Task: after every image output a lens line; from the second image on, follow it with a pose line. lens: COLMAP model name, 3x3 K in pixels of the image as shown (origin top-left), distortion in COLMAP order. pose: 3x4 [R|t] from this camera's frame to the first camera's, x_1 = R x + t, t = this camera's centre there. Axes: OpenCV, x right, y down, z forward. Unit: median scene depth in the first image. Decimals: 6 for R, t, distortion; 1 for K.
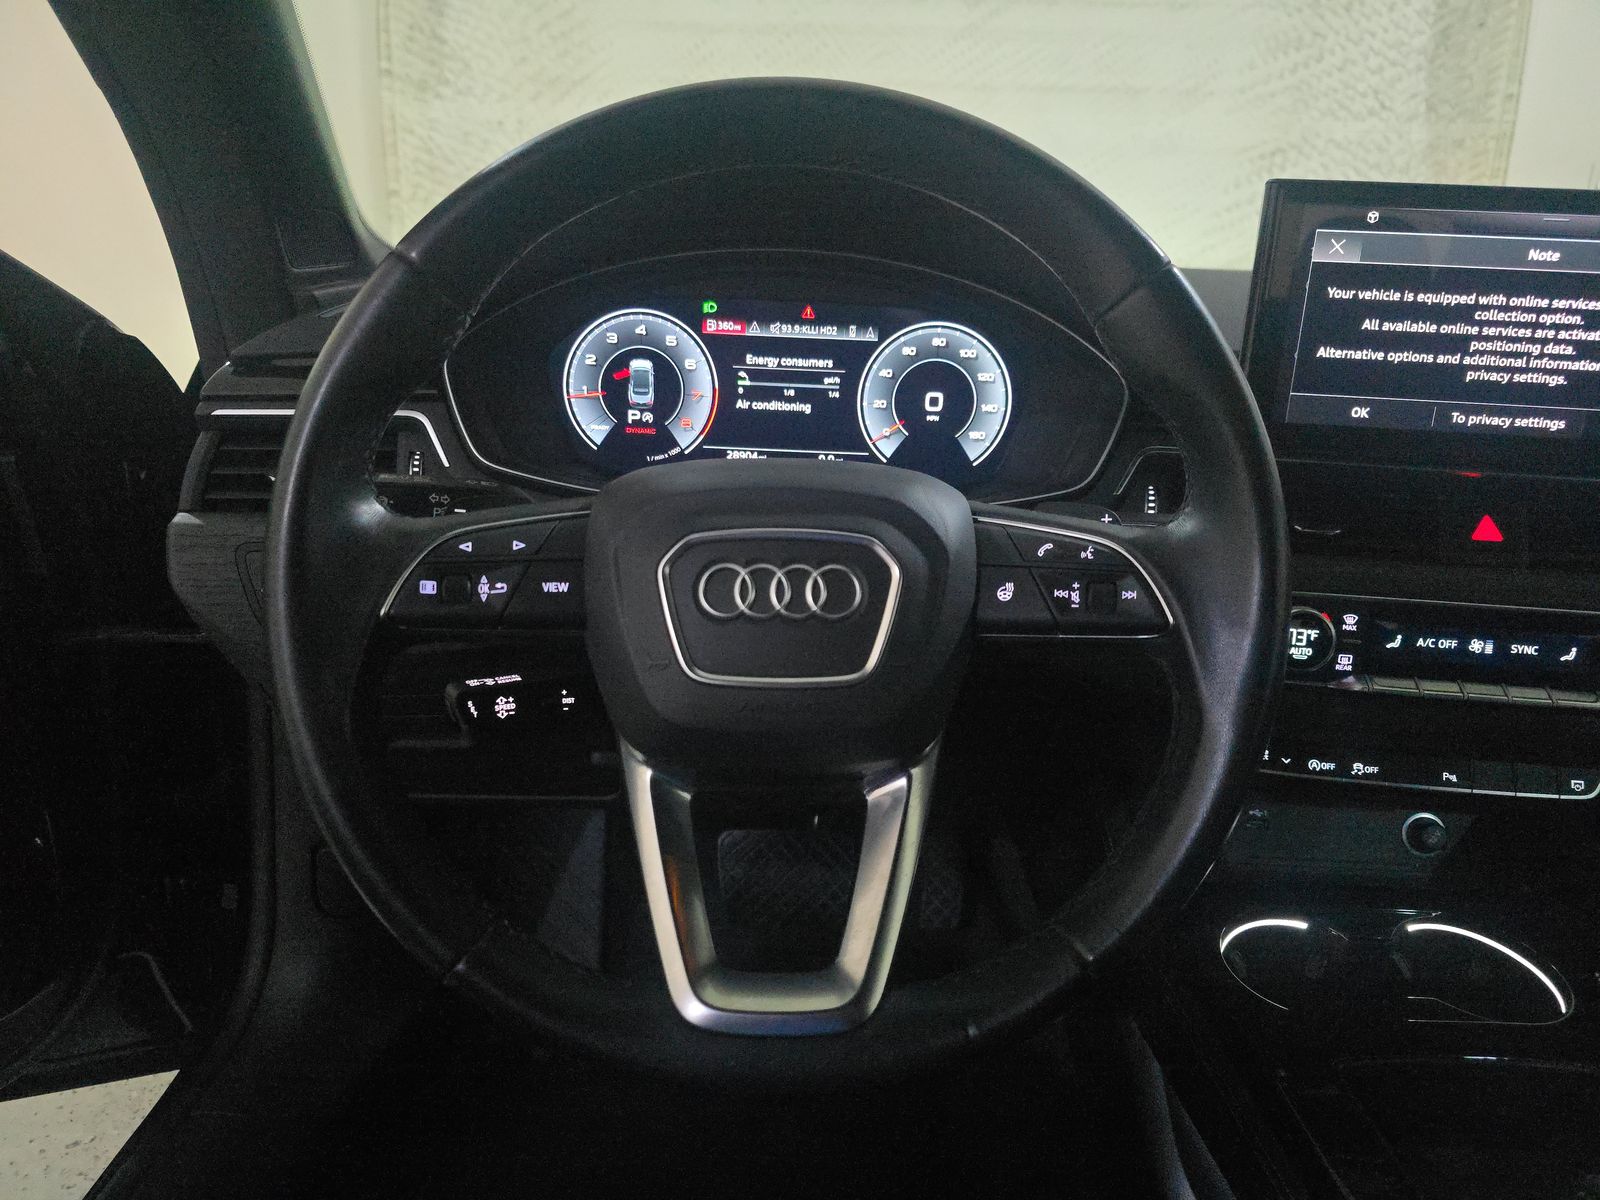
lens RADIAL K [[1092.5, 0, 790.4], [0, 1092.5, 602.9], [0, 0, 1]] dist [0.044146, -0.031449]
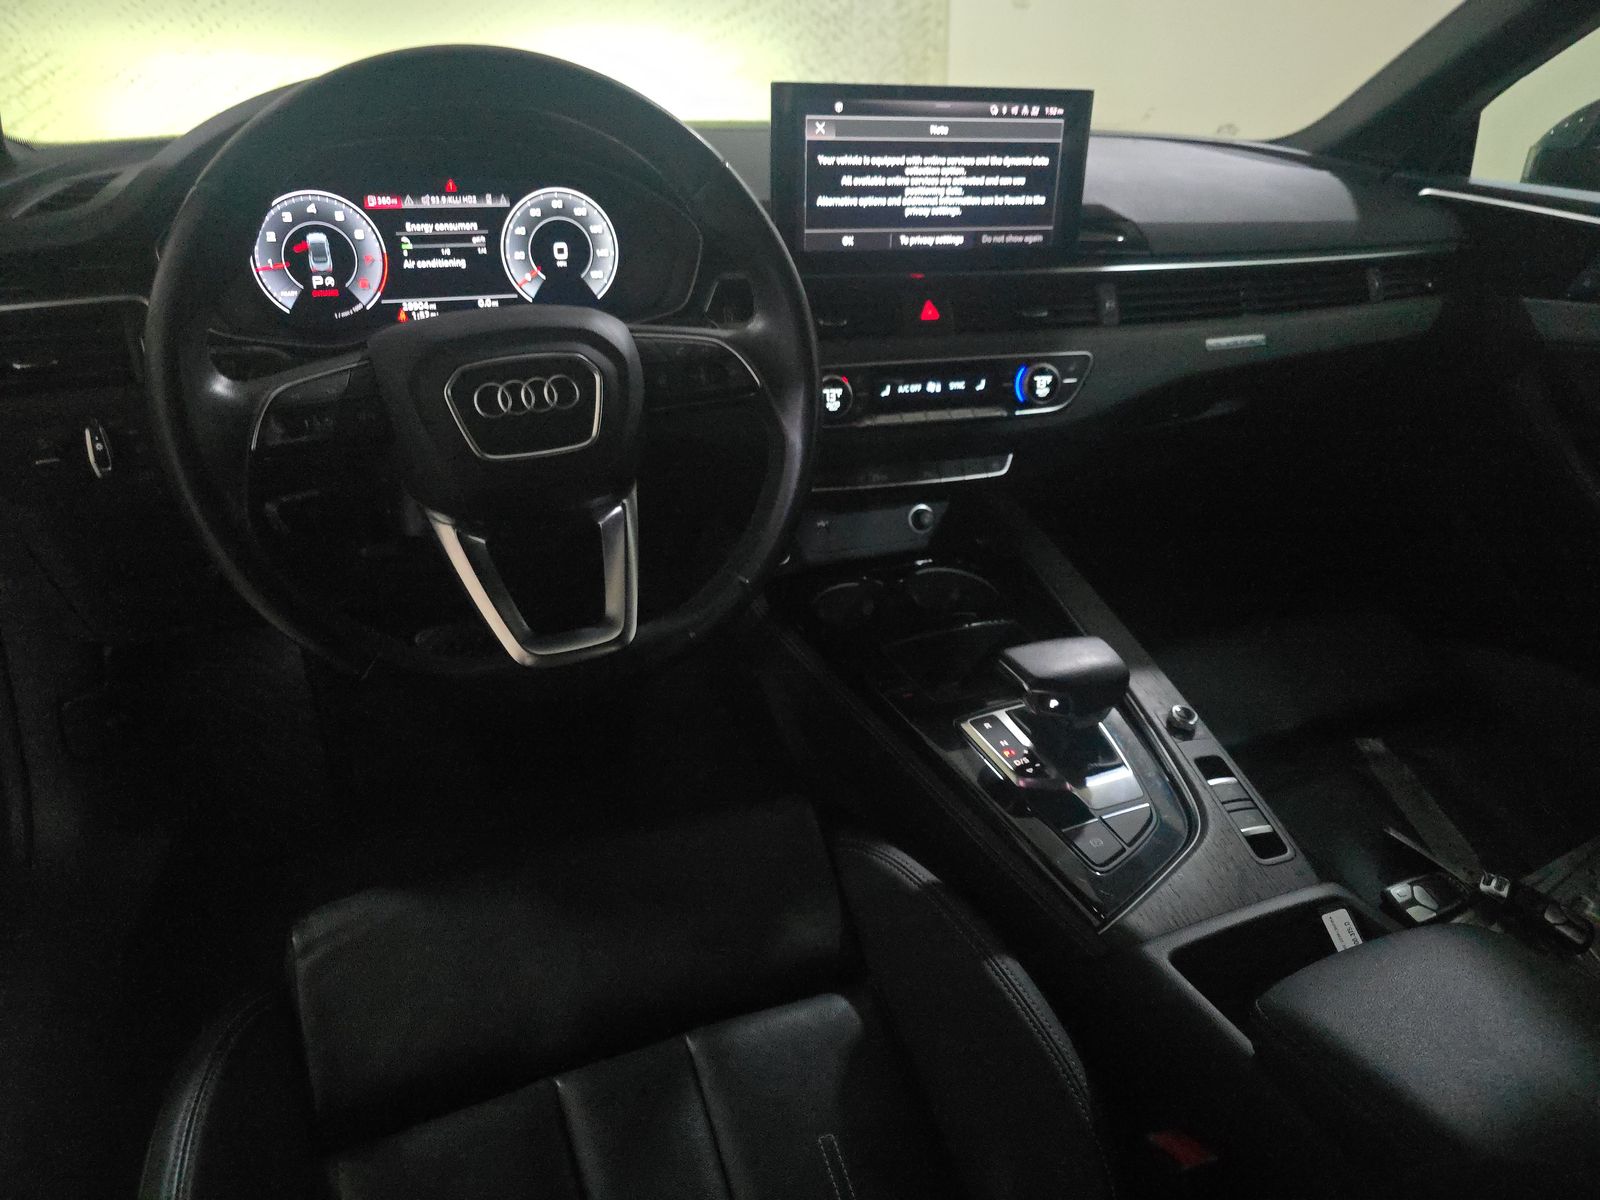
lens RADIAL K [[1092.5, 0, 793.5], [0, 1092.5, 589.9], [0, 0, 1]] dist [0.044146, -0.031449]
pose [[0.915555, -0.187679, 0.355720, -0.160372], [0.133106, 0.976001, 0.172350, 0.023288], [-0.379529, -0.110447, 0.918564, -0.366630]]
